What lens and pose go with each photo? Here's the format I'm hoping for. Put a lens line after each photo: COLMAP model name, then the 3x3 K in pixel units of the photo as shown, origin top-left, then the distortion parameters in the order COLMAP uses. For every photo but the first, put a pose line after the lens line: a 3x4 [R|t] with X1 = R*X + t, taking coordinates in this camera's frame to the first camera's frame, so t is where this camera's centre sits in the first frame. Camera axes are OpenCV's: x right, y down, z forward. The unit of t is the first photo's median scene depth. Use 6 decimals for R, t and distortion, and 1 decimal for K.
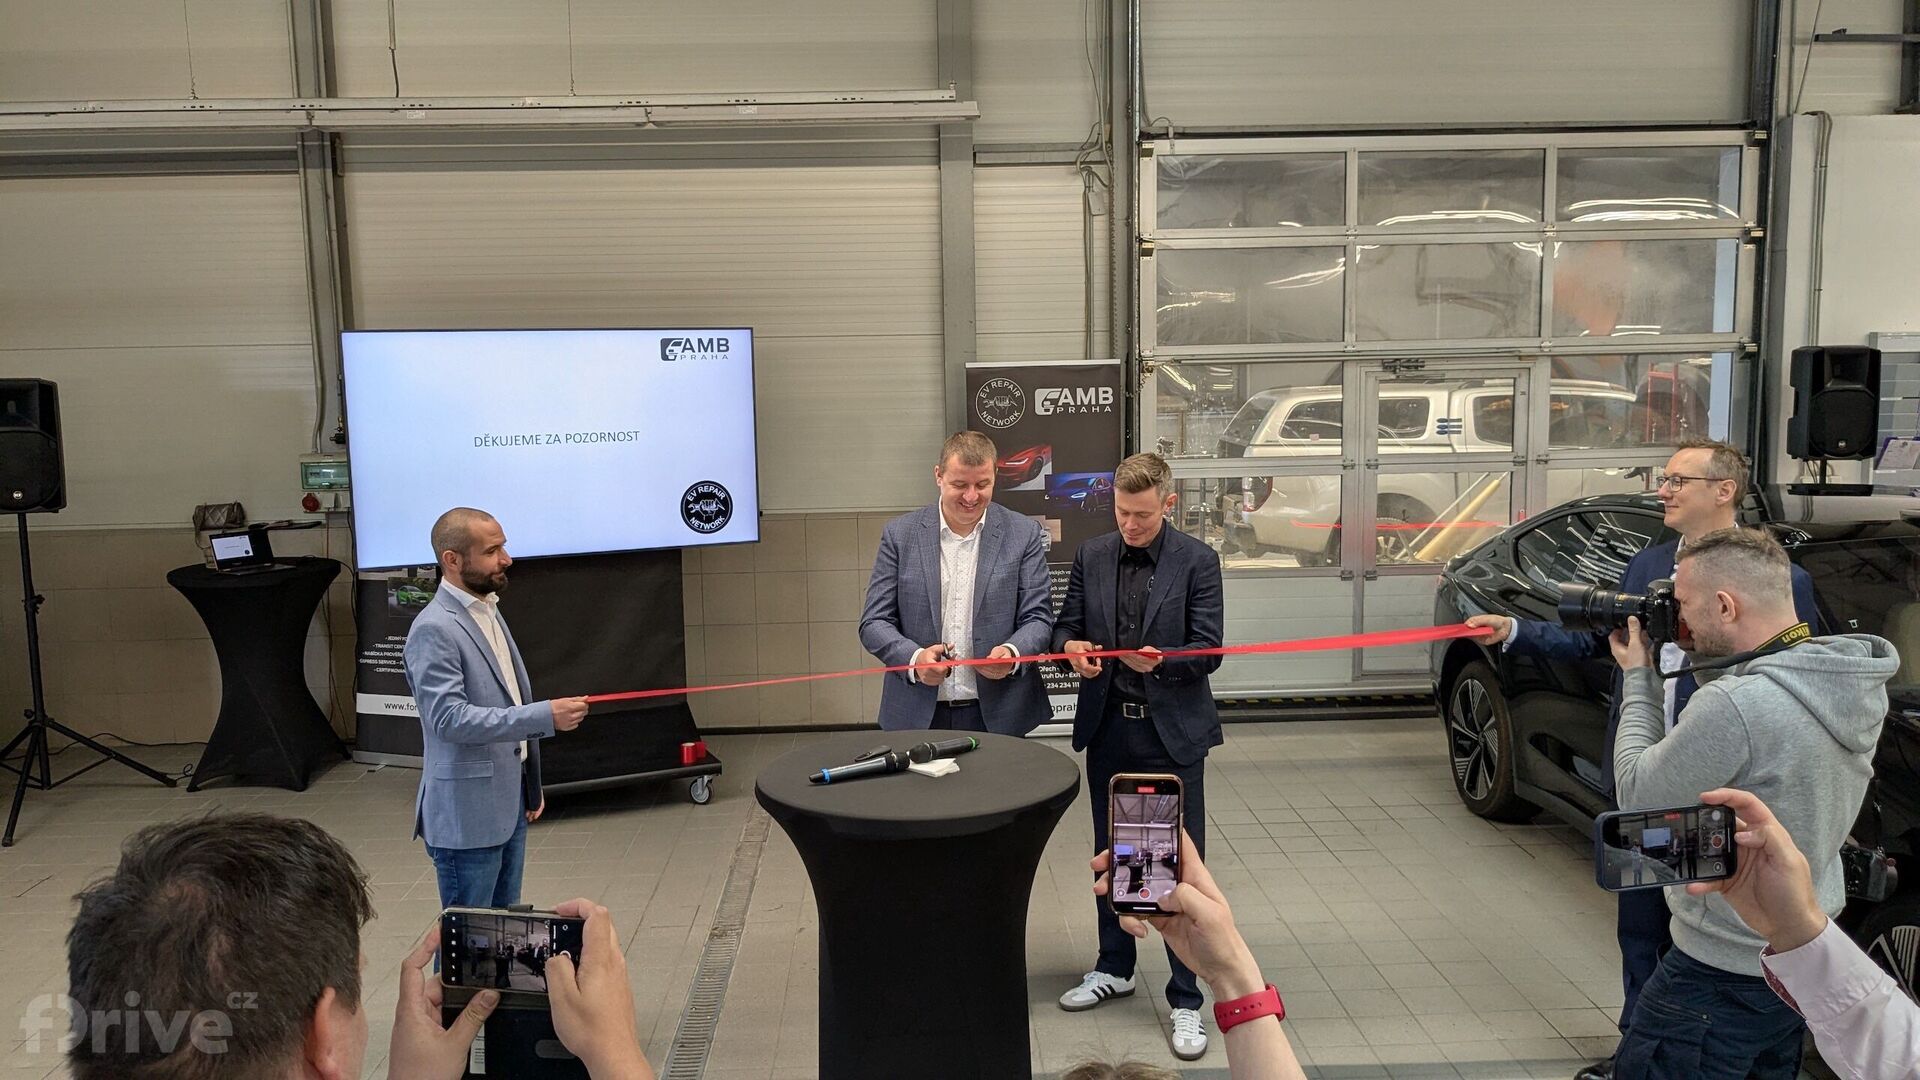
lens RADIAL K [[1504.4, 0, 960.0], [0, 1504.4, 540.0], [0, 0, 1]] dist [0.029391, -0.000136]
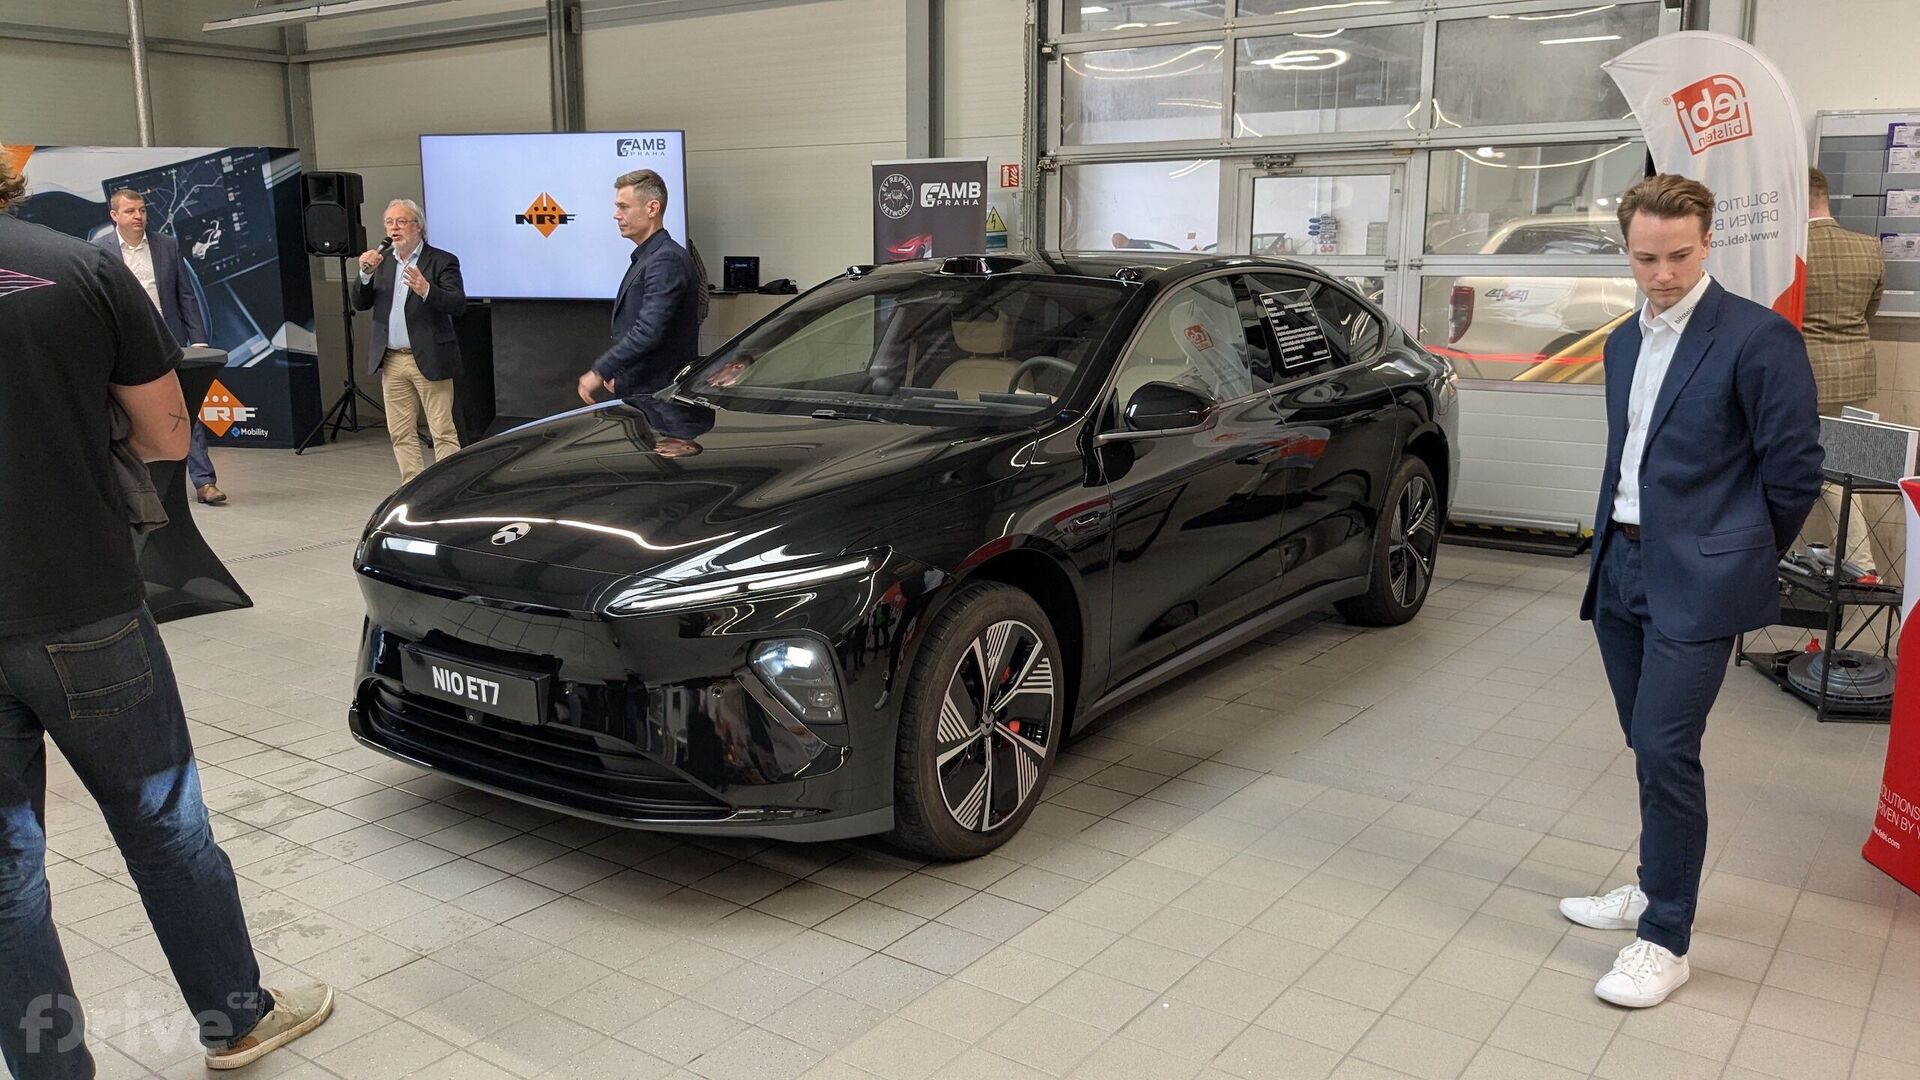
lens RADIAL K [[1504.4, 0, 960.0], [0, 1504.4, 540.0], [0, 0, 1]] dist [0.029391, -0.000136]
pose [[0.791515, 0.137165, -0.595559, 0.790934], [-0.087573, 0.989887, 0.111598, 0.037288], [0.604843, -0.036177, 0.795522, 0.095775]]
